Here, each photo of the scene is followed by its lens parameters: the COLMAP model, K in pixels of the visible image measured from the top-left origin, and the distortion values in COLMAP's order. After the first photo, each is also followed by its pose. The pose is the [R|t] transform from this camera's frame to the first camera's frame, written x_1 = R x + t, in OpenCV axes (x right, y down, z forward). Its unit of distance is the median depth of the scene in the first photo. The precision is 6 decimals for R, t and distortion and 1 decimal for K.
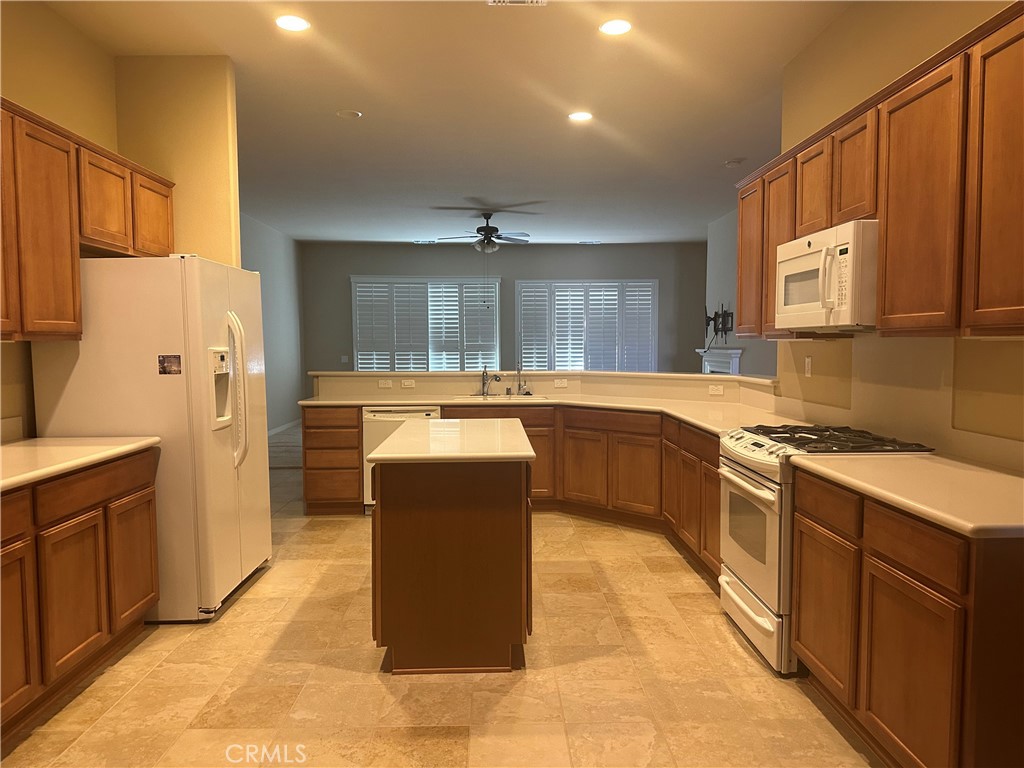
lens RADIAL K [[715.7, 0, 512.6], [0, 715.7, 384.6], [0, 0, 1]] dist [-0.008849, -0.005589]
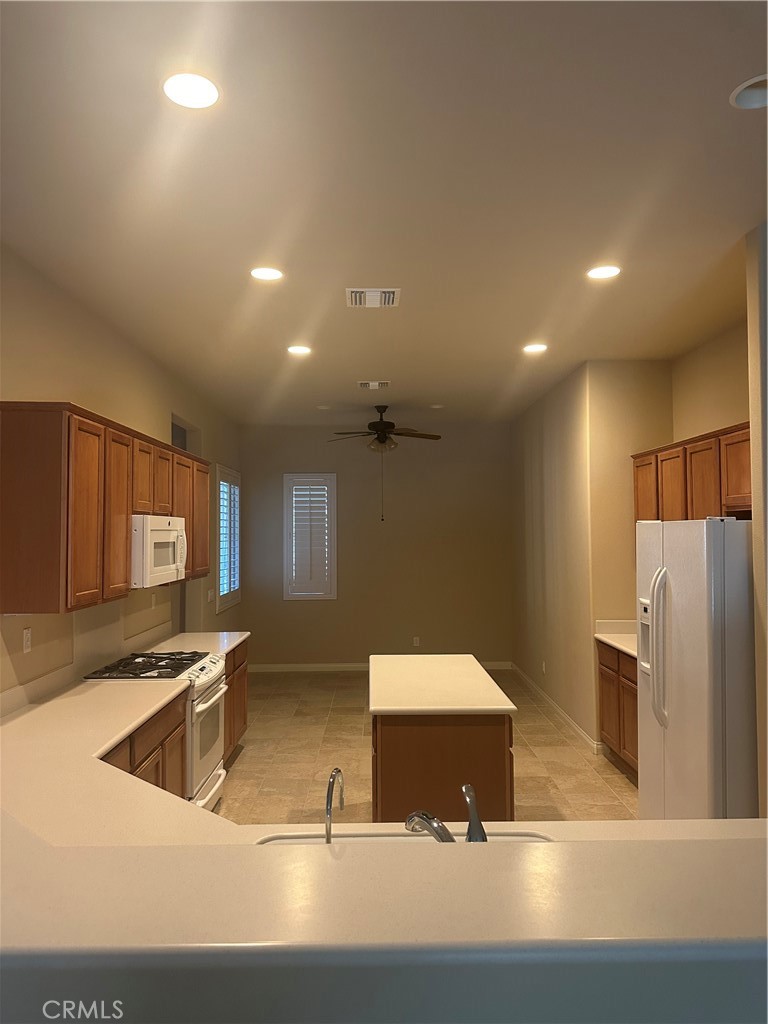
lens RADIAL K [[715.7, 0, 384.5], [0, 715.7, 511.6], [0, 0, 1]] dist [-0.008849, -0.005589]
pose [[-0.999834, 0.011504, 0.014107, -0.022934], [0.011899, 0.999529, 0.028301, -0.224008], [-0.013775, 0.028464, -0.999500, 2.102521]]
